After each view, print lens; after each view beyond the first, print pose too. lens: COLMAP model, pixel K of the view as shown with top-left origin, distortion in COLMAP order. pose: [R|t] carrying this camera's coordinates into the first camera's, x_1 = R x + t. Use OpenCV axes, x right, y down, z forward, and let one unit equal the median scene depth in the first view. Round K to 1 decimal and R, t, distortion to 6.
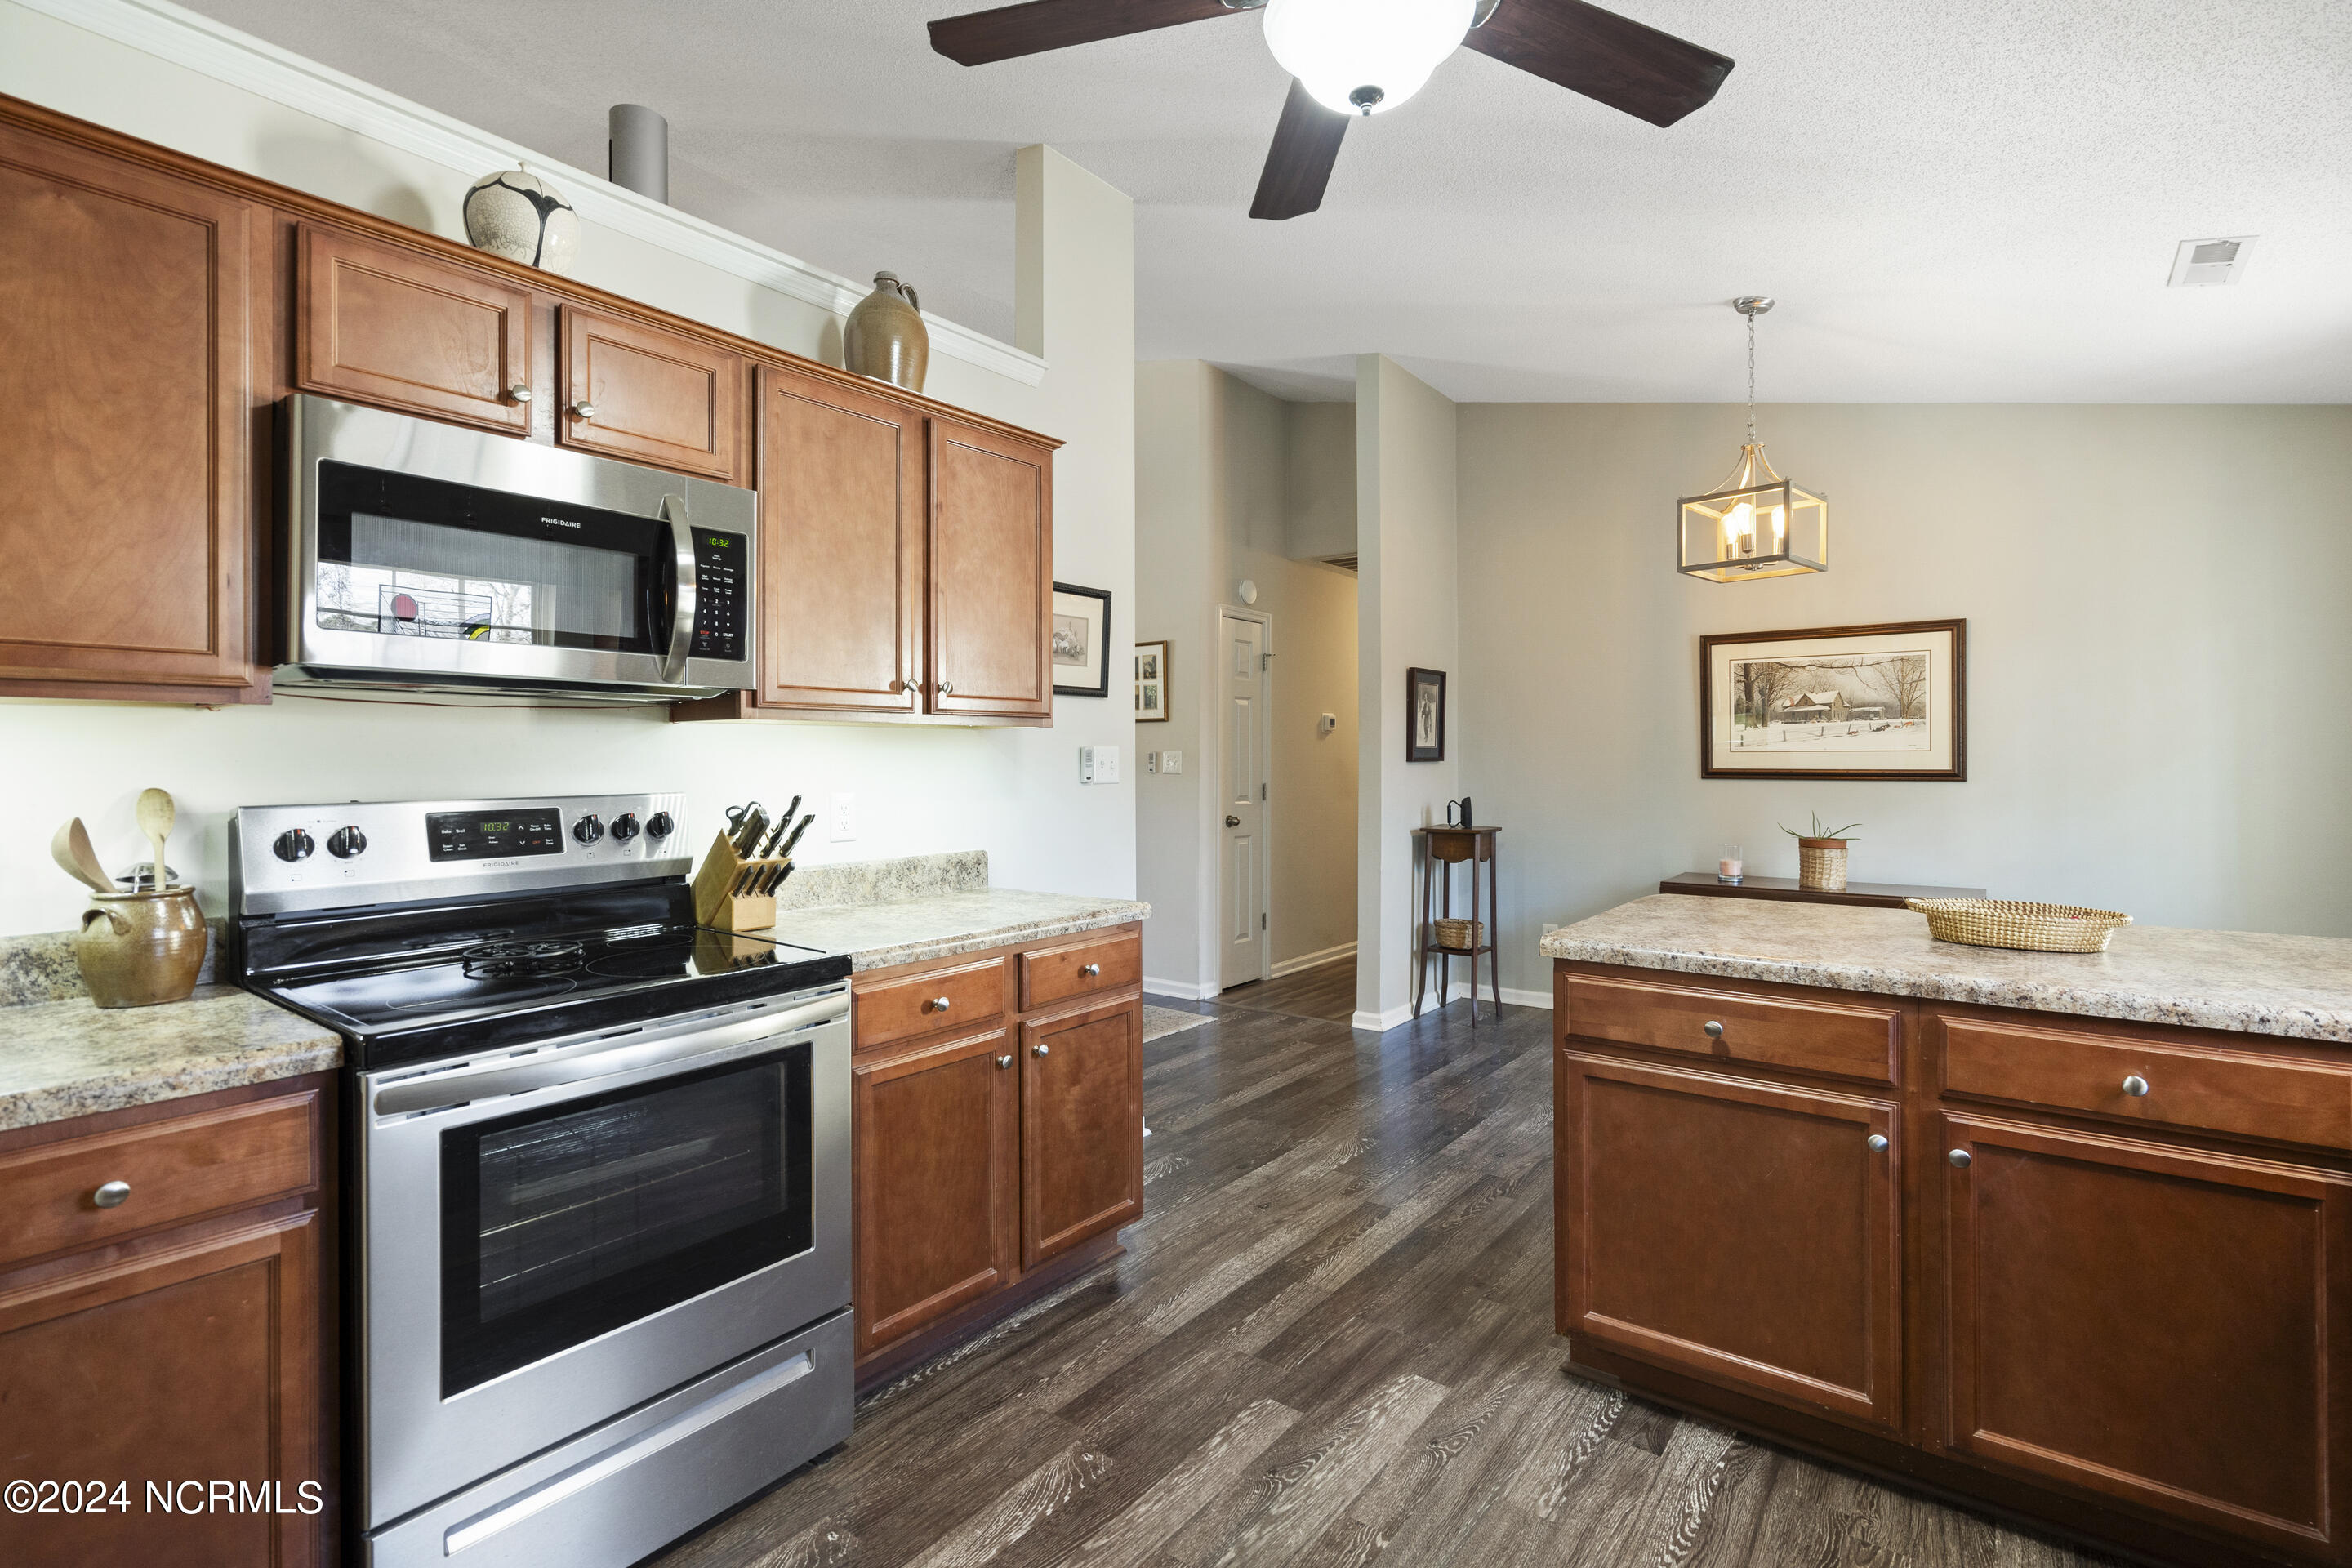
lens RADIAL K [[1087.2, 0, 1167.2], [0, 1087.2, 752.6], [0, 0, 1]] dist [-0.002646, 0.001325]
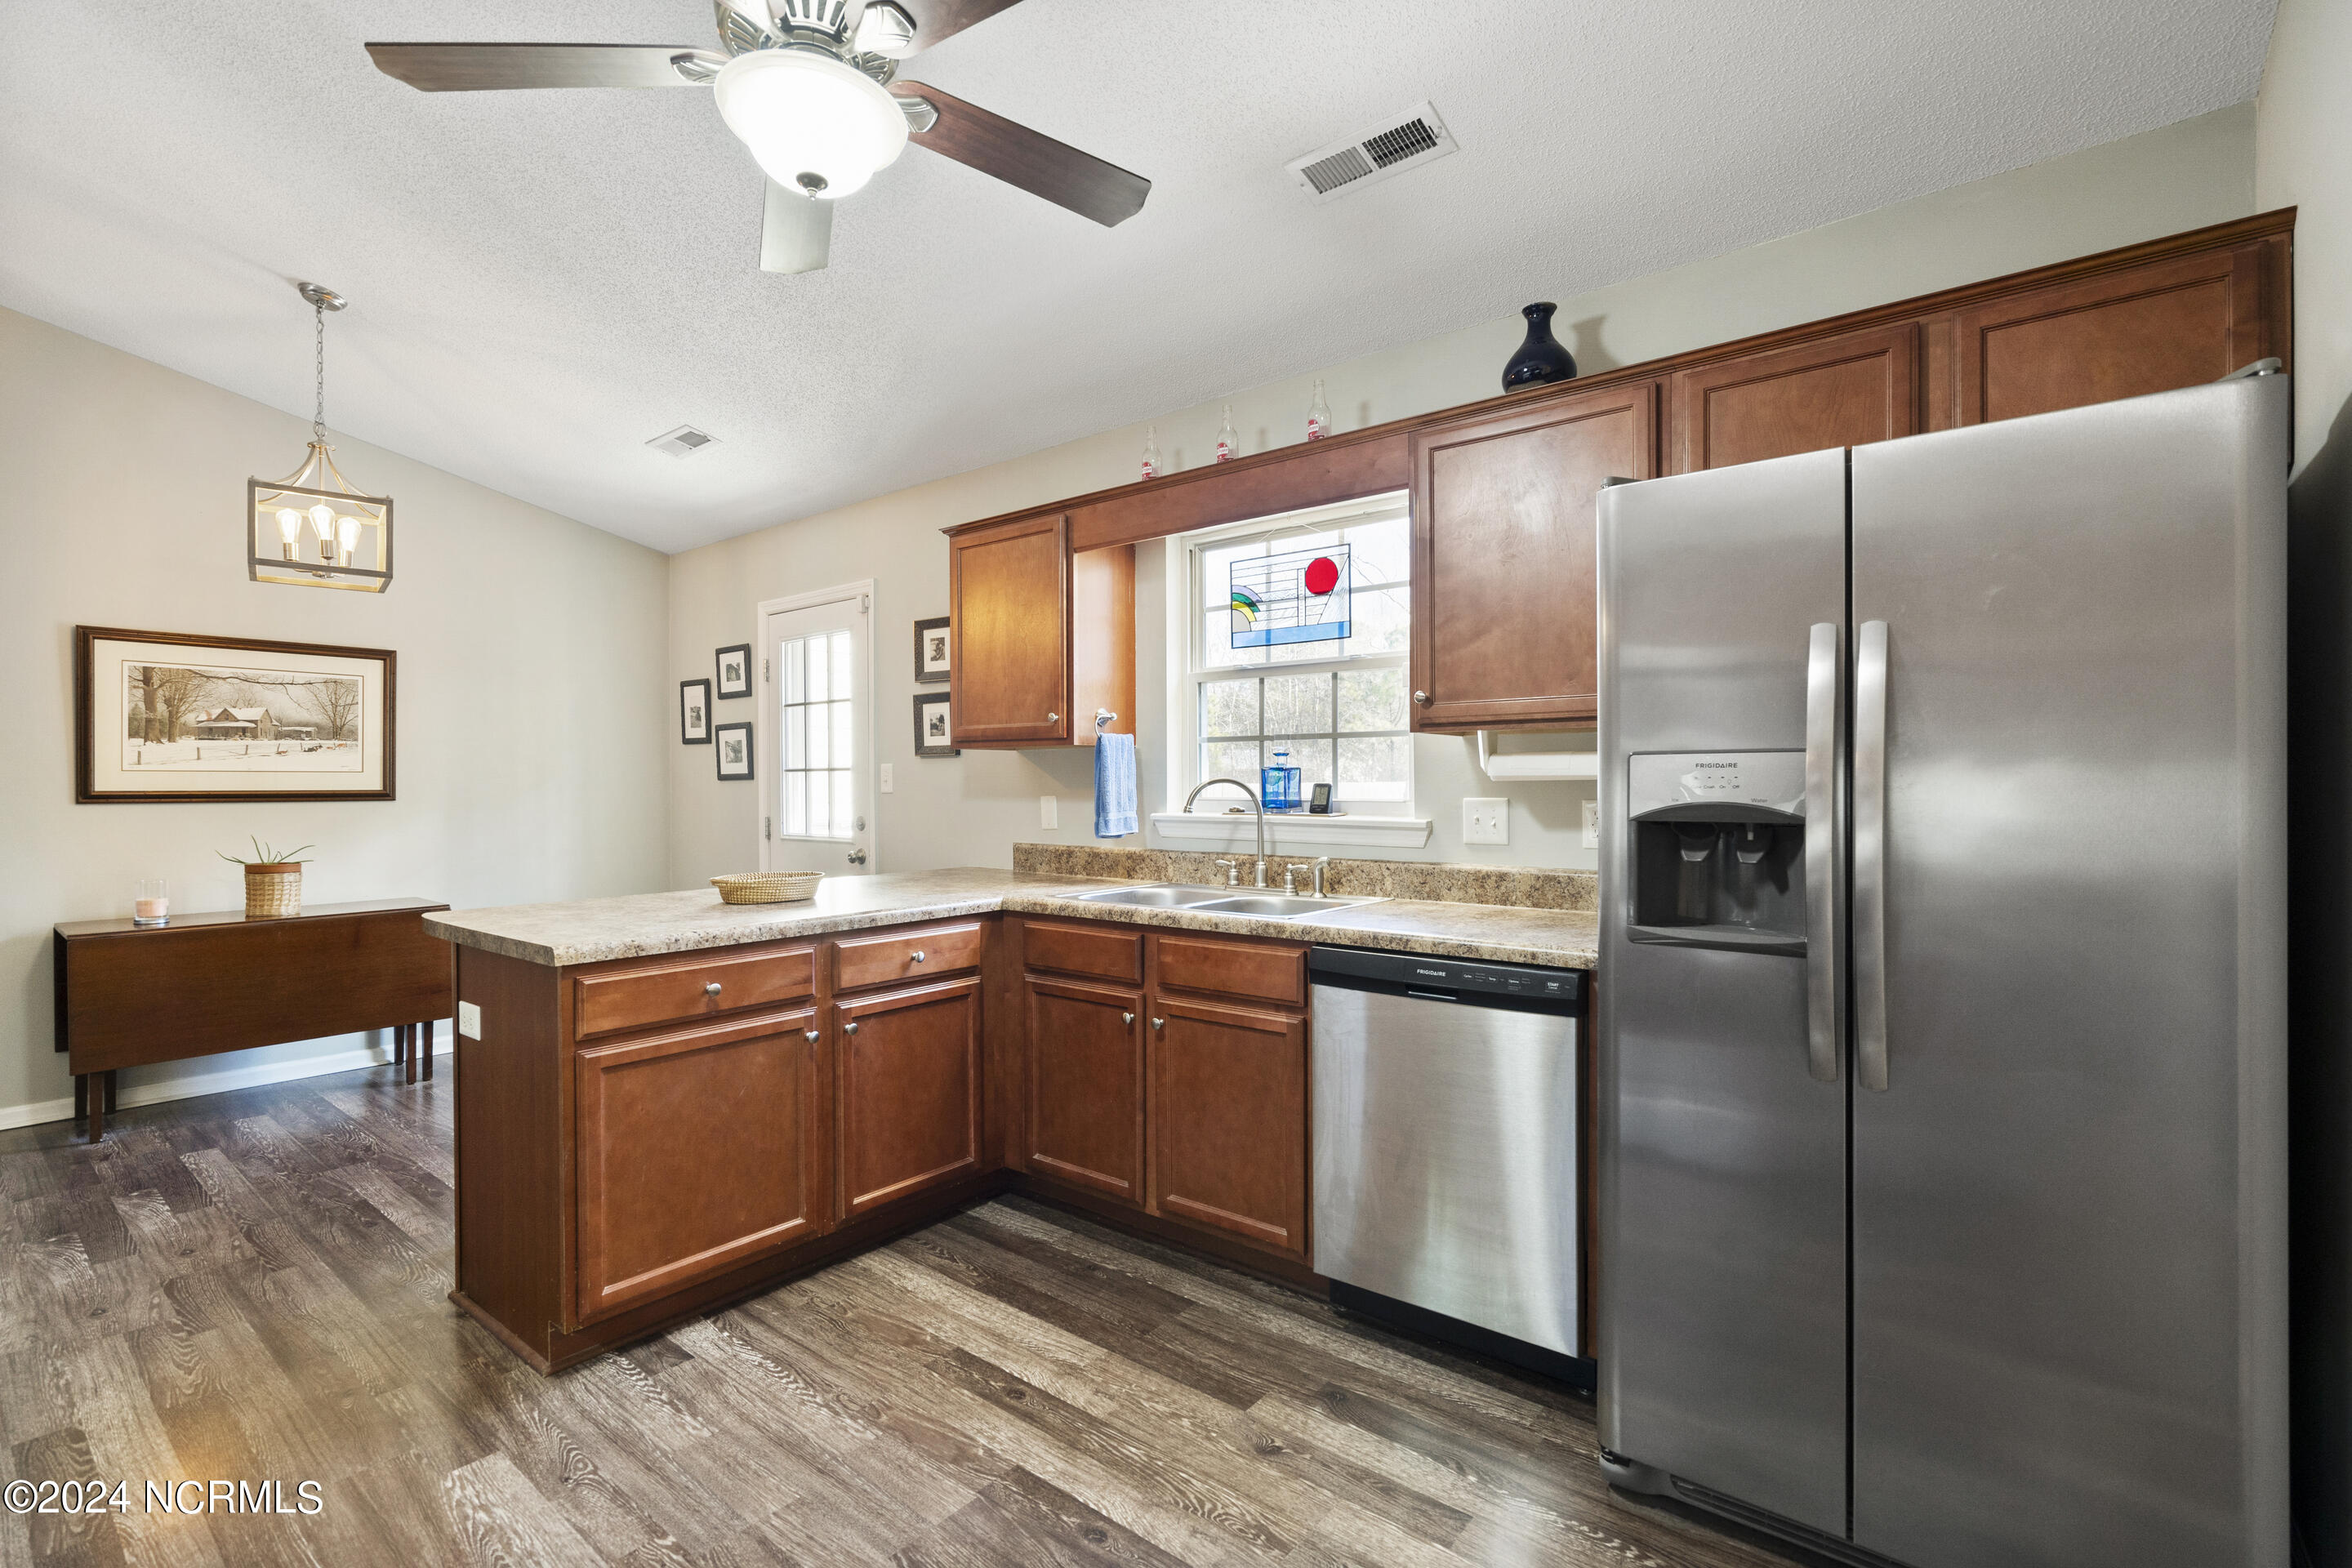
lens RADIAL K [[1058.9, 0, 1176.0], [0, 1058.9, 784.0], [0, 0, 1]] dist [-0.007965, 0.000866]
pose [[0.012348, 0.001329, 0.999923, -0.579329], [-0.003409, 0.999993, -0.001287, 0.016238], [-0.999918, -0.003393, 0.012352, 0.384138]]
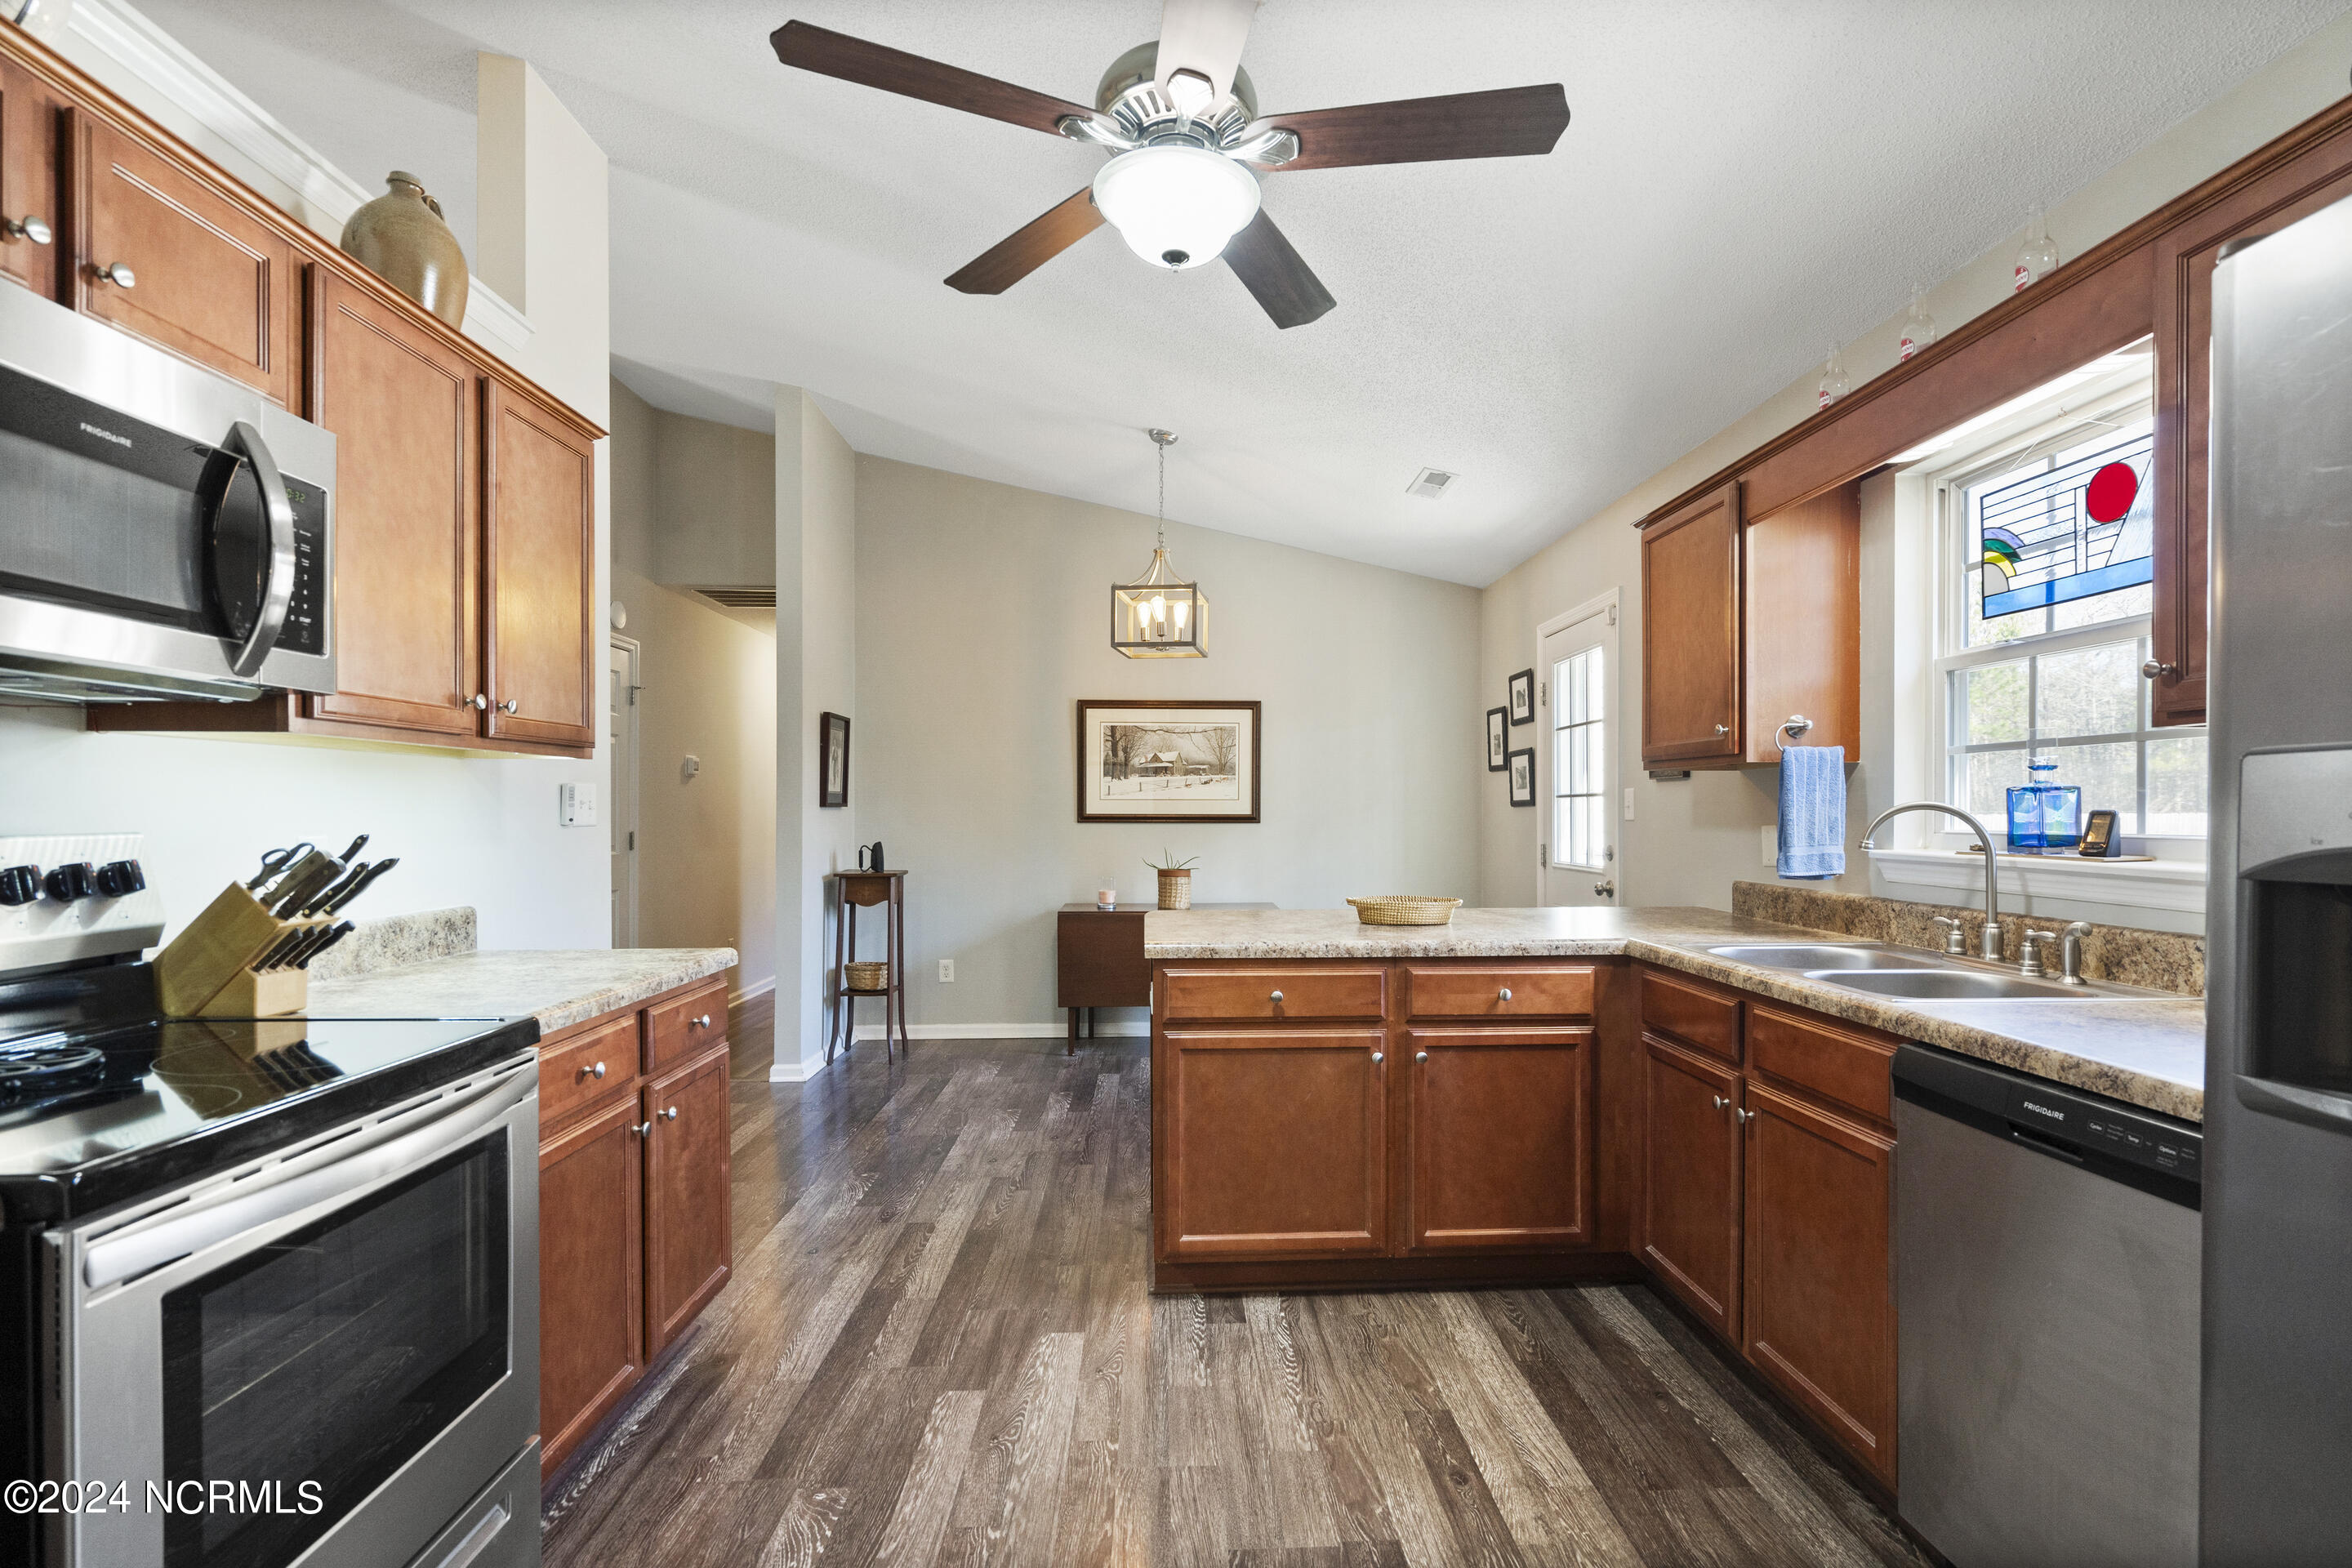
lens RADIAL K [[1114.2, 0, 1211.6], [0, 1114.2, 812.9], [0, 0, 1]] dist [-0.005607, 0.000993]
pose [[0.754899, 0.002147, 0.655838, -0.392333], [-0.006596, 0.999969, 0.004318, 0.016123], [-0.655808, -0.007585, 0.754889, 0.005134]]
